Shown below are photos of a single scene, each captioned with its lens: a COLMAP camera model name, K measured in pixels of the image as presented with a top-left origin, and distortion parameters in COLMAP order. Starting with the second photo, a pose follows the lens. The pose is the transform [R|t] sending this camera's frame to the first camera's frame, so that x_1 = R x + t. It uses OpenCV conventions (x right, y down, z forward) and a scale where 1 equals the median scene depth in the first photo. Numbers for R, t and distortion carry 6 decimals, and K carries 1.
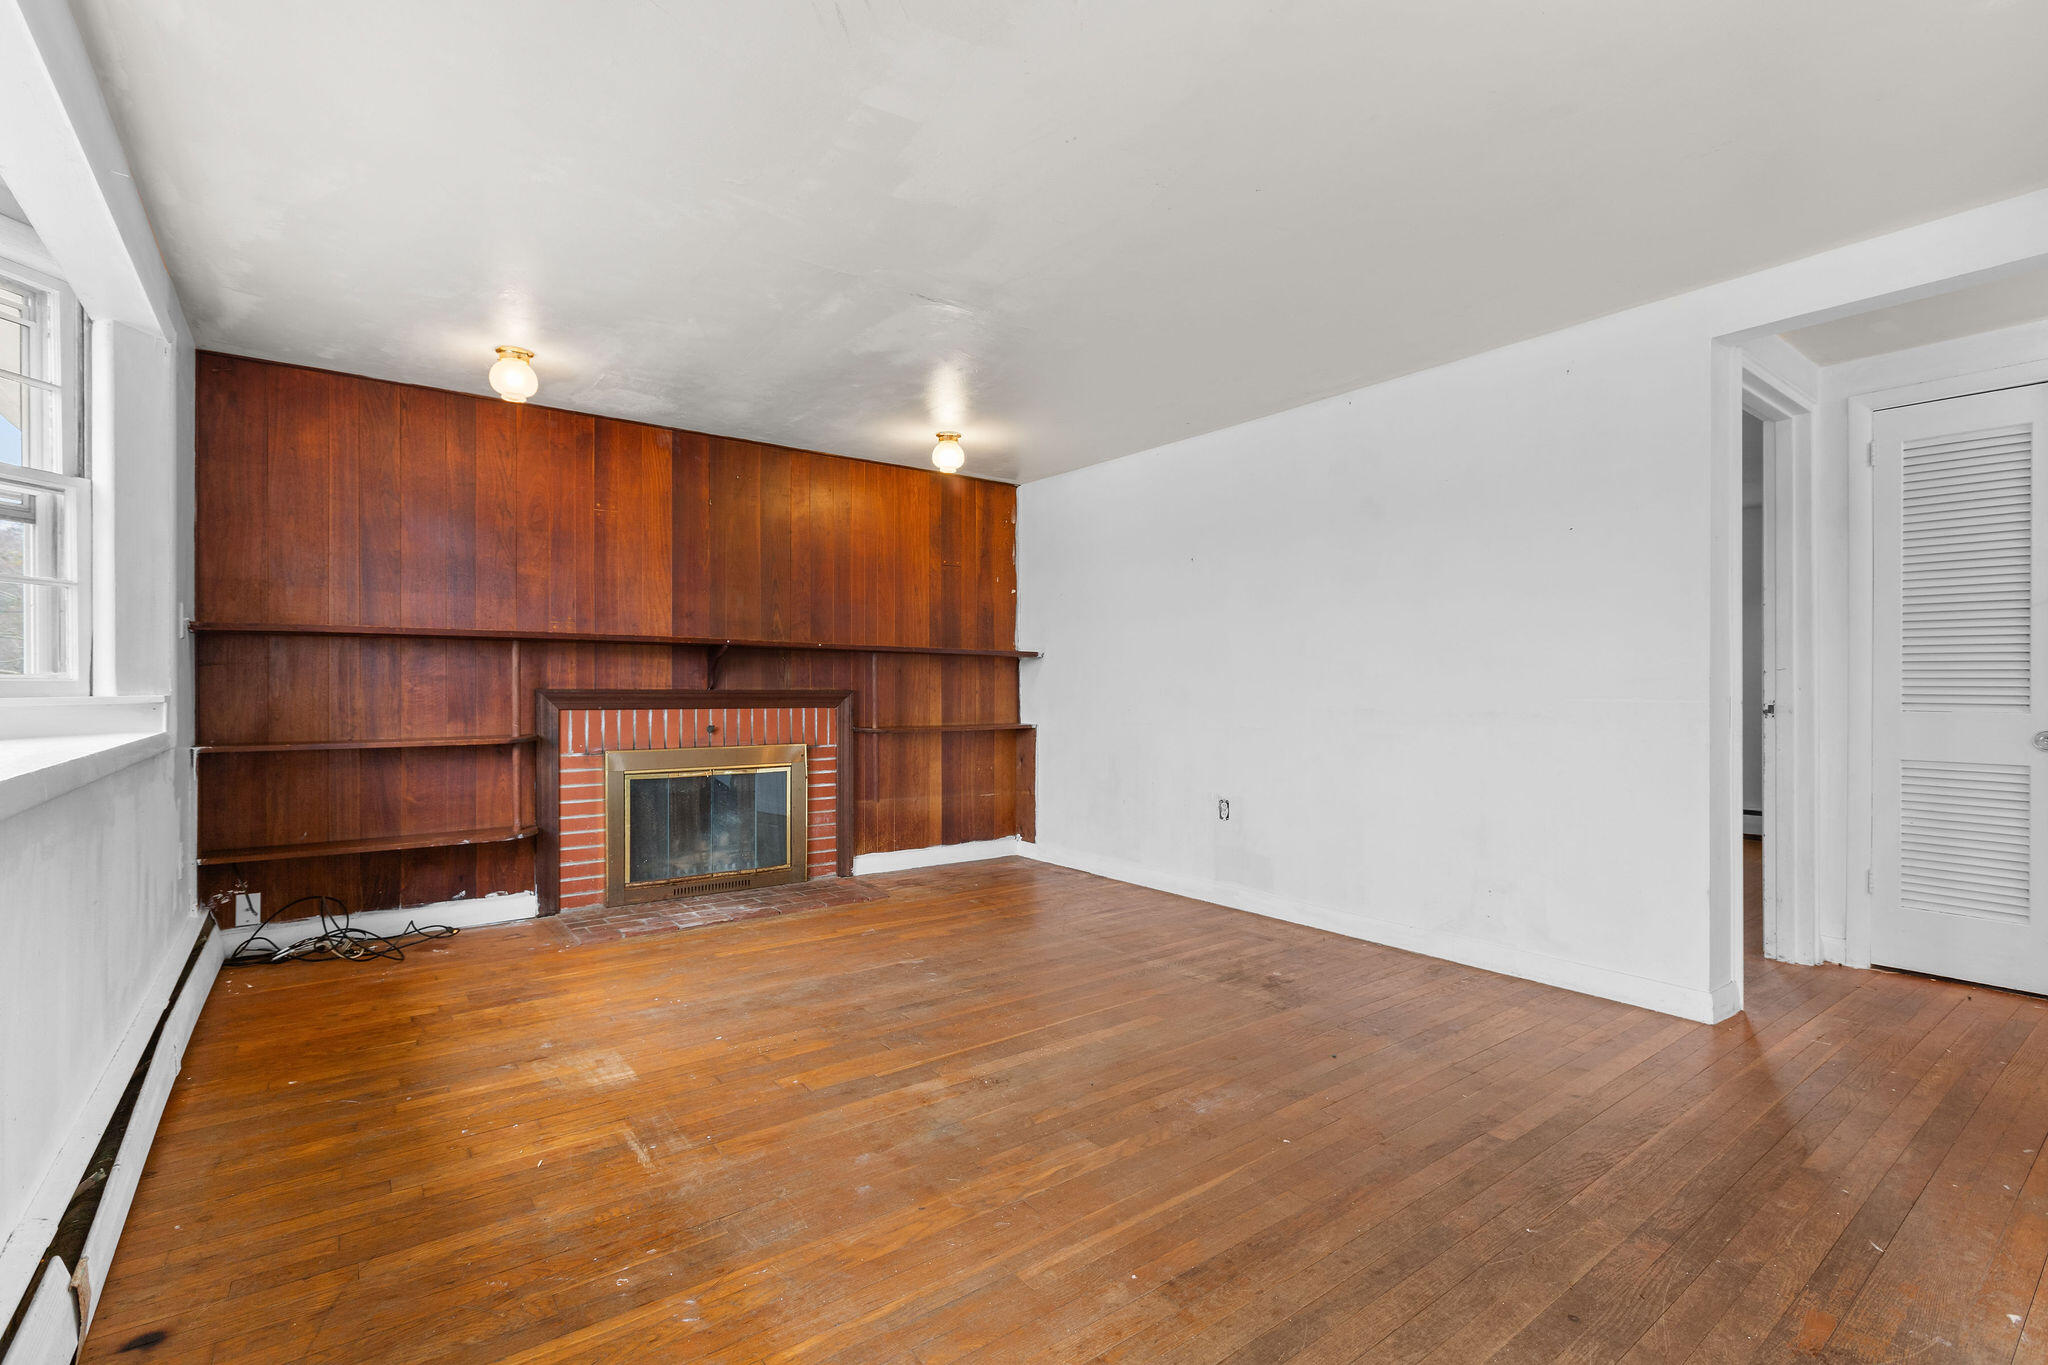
lens RADIAL K [[934.5, 0, 1017.0], [0, 934.5, 689.4], [0, 0, 1]] dist [0.001424, -0.000119]
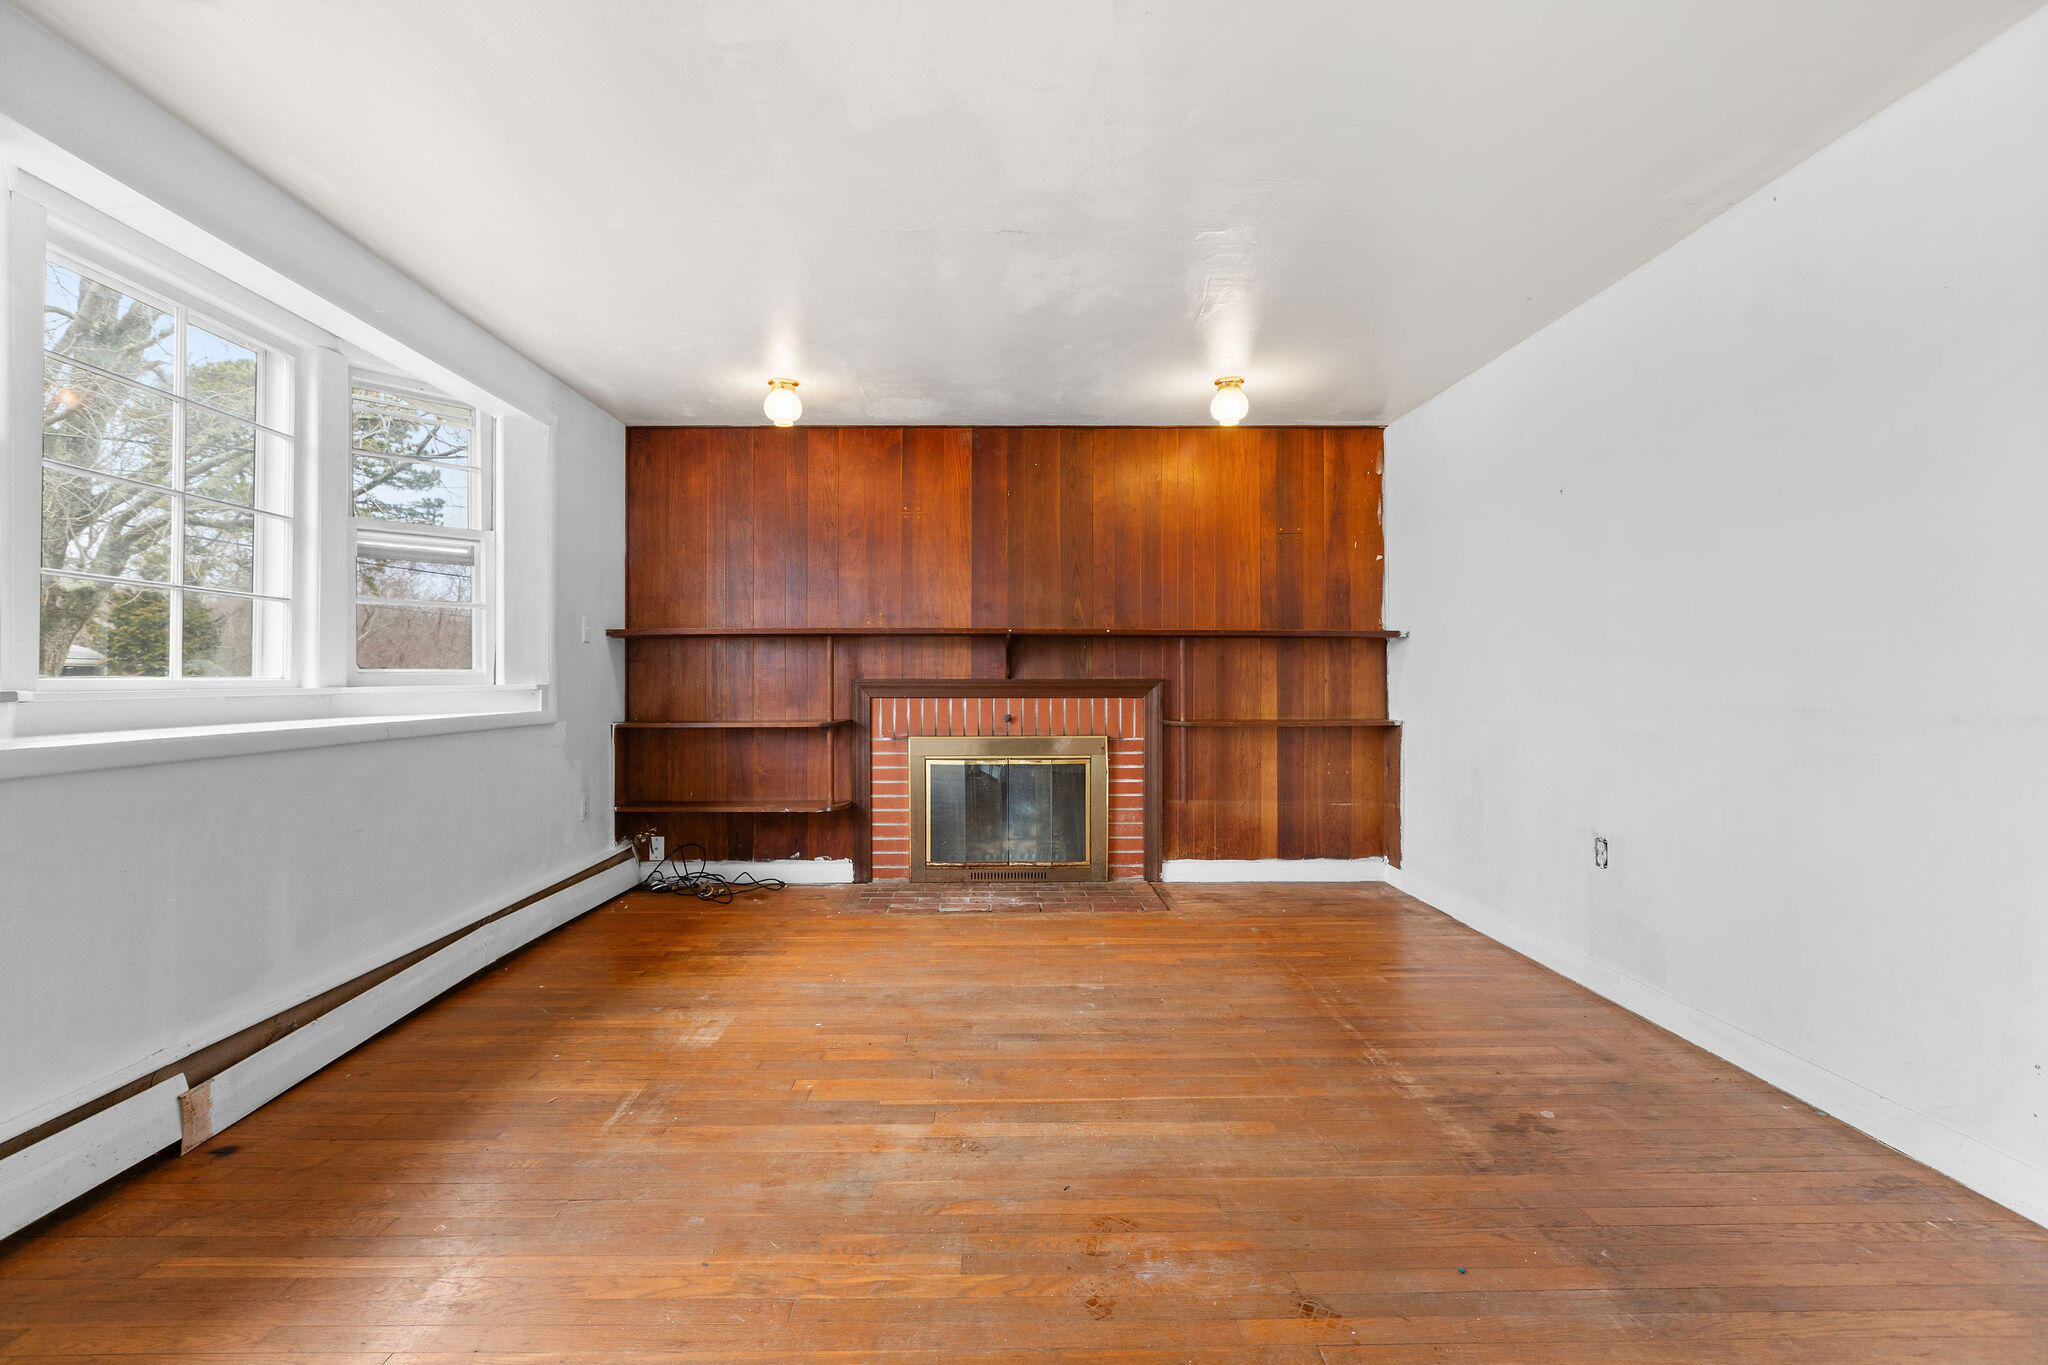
lens RADIAL K [[934.5, 0, 1019.1], [0, 934.5, 673.5], [0, 0, 1]] dist [0.001424, -0.000119]
pose [[0.803053, -0.007527, -0.595860, 0.342988], [0.003248, 0.999961, -0.008253, 0.003457], [0.595898, 0.004692, 0.803046, 0.240343]]
